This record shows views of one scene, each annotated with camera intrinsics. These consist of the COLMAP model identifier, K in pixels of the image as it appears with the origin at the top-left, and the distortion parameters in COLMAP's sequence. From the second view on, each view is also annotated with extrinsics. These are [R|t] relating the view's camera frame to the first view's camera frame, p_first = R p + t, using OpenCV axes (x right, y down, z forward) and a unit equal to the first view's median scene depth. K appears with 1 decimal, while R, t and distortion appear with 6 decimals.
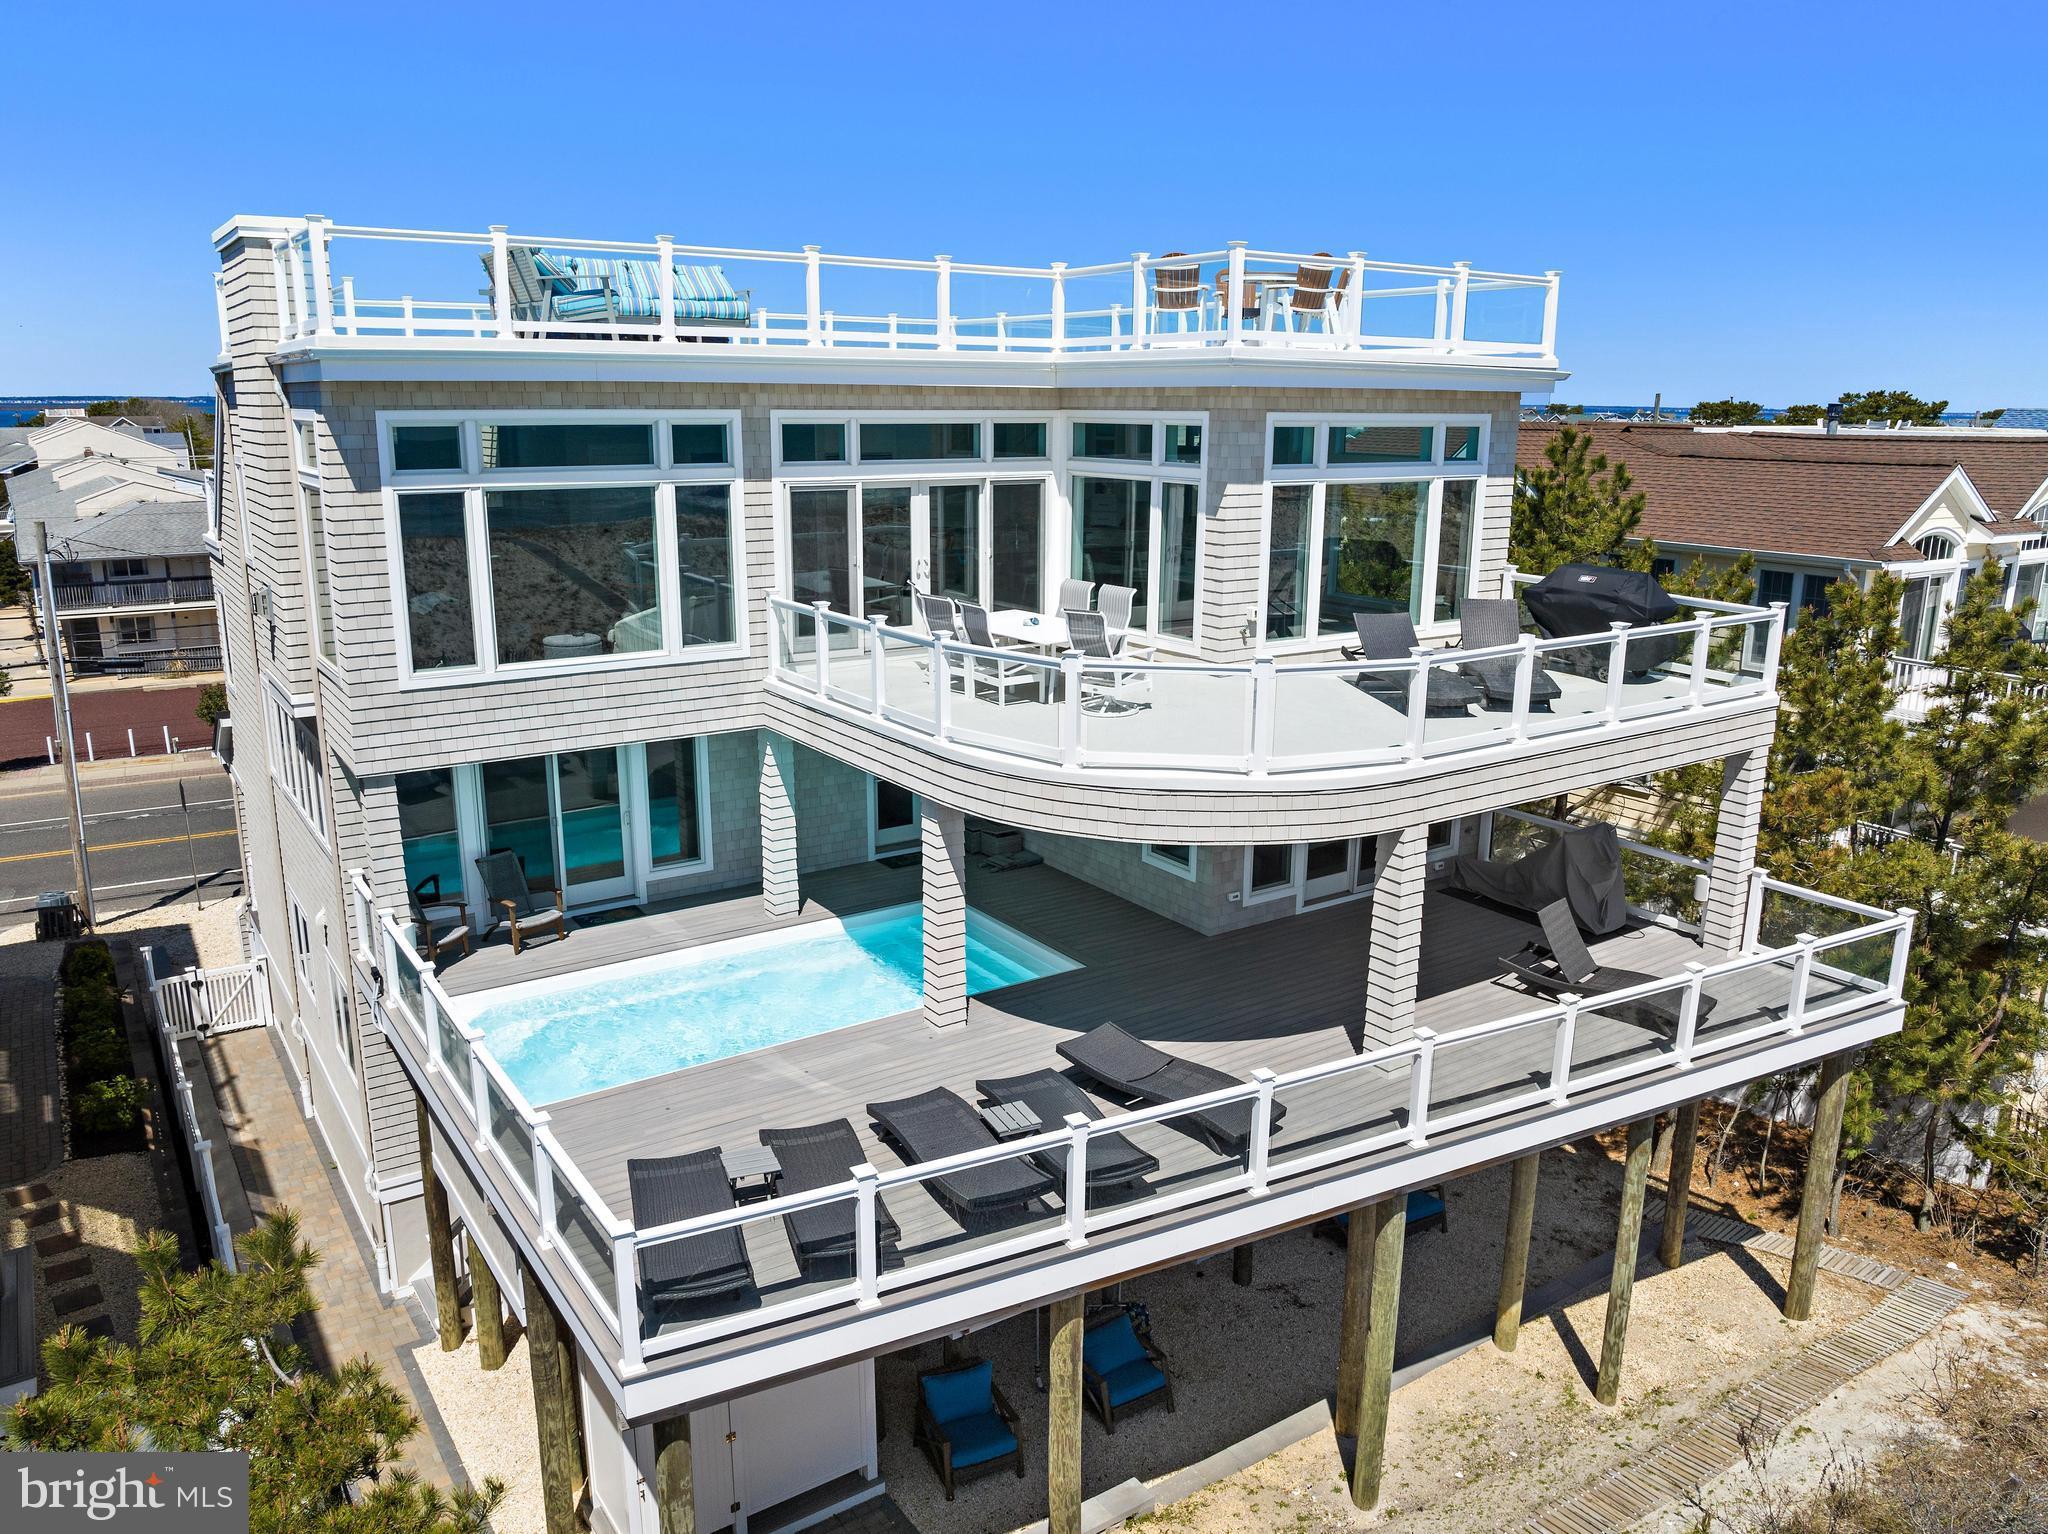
lens RADIAL K [[1495.5, 0, 1024.0], [0, 1495.5, 767.0], [0, 0, 1]] dist [-0.063686, 0.047241]
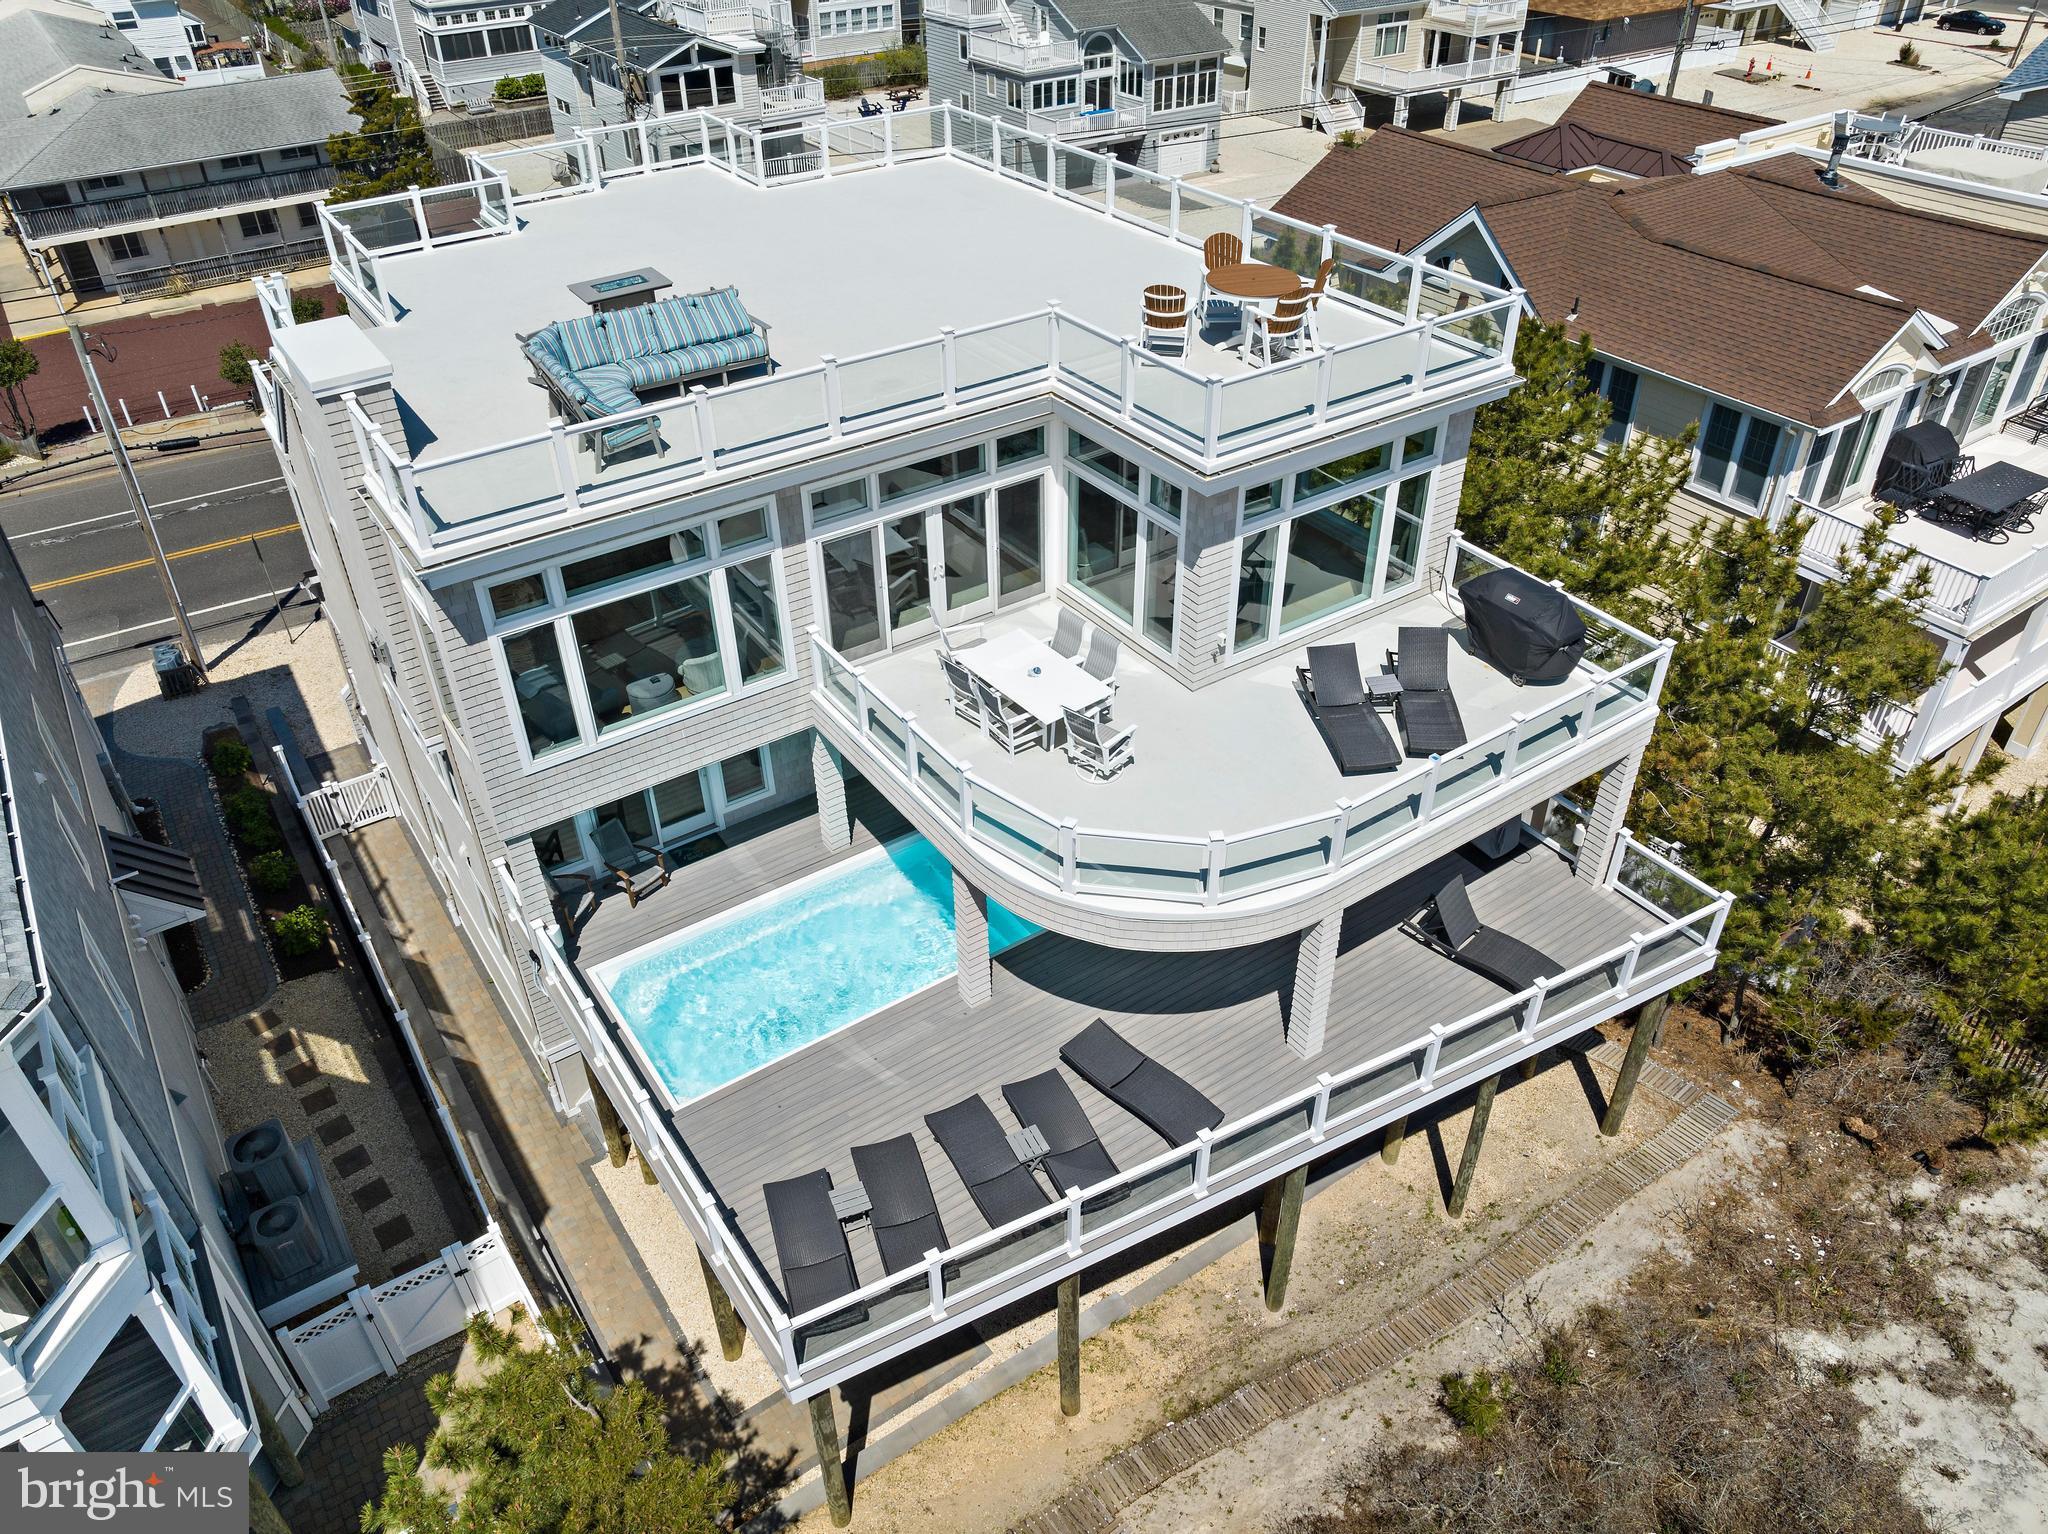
lens RADIAL K [[1464.1, 0, 1024.0], [0, 1464.1, 767.0], [0, 0, 1]] dist [-0.035236, 0.004524]
pose [[0.999794, -0.018945, -0.007216, 0.003240], [0.020263, 0.923312, 0.383516, -0.452355], [-0.000603, -0.383583, 0.923506, -0.105369]]
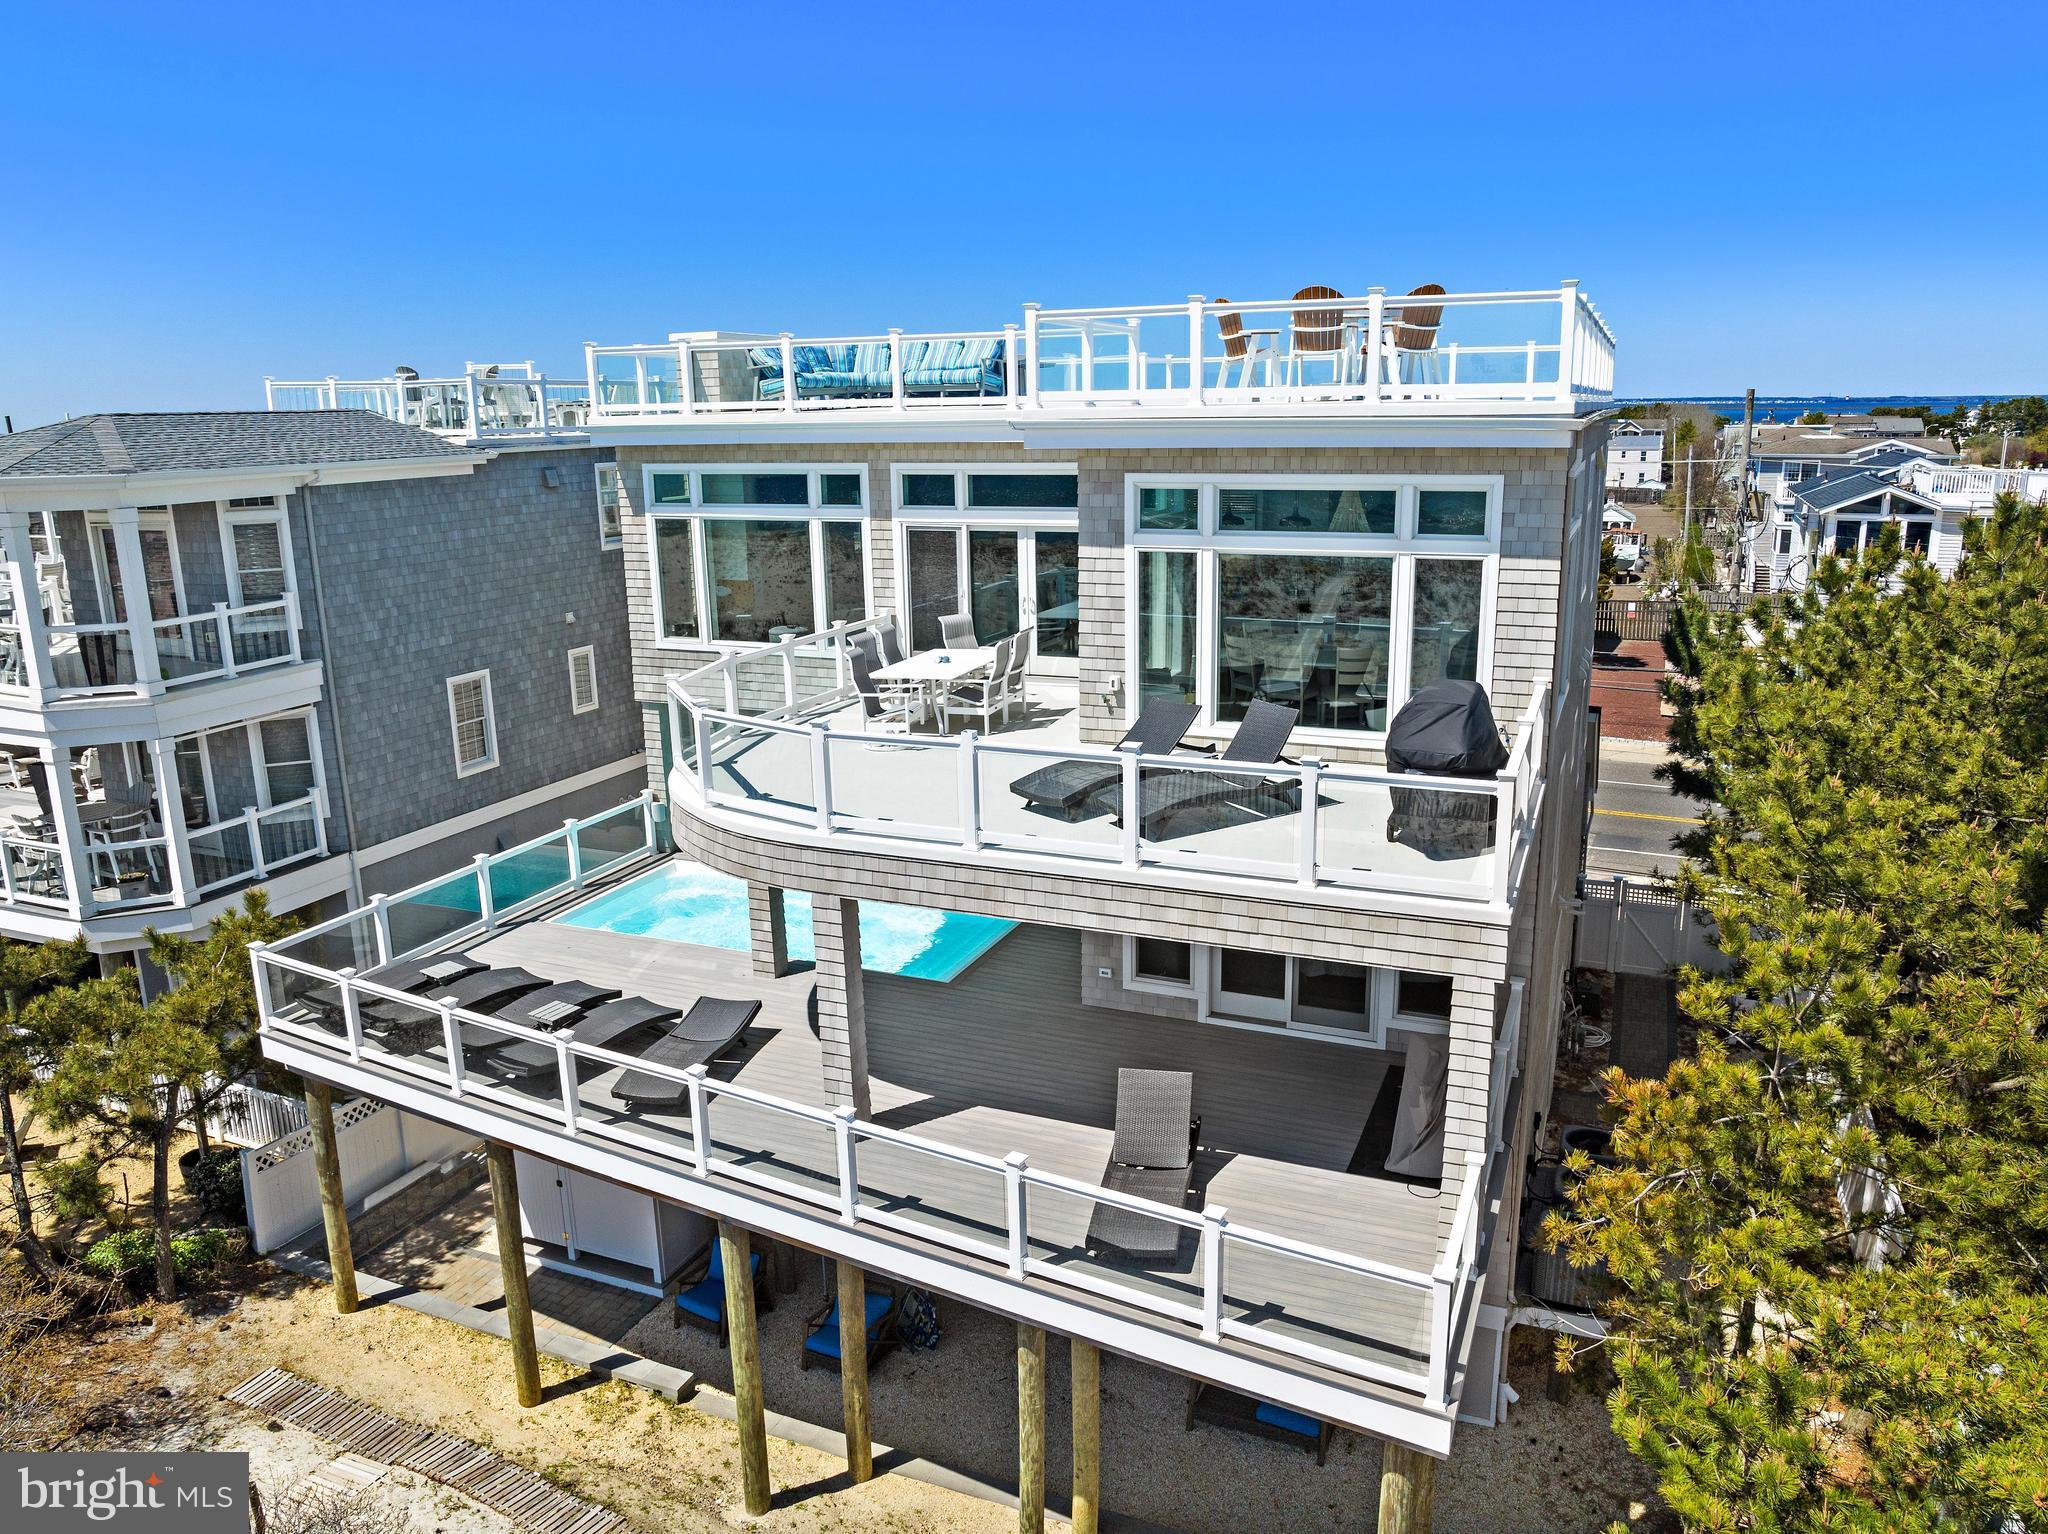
lens RADIAL K [[1464.1, 0, 1024.0], [0, 1464.1, 767.0], [0, 0, 1]] dist [-0.035236, 0.004524]
pose [[0.547253, 0.185554, -0.816140, 0.891950], [-0.178545, 0.978551, 0.102758, -0.133764], [0.817702, 0.089483, 0.568645, 0.413485]]
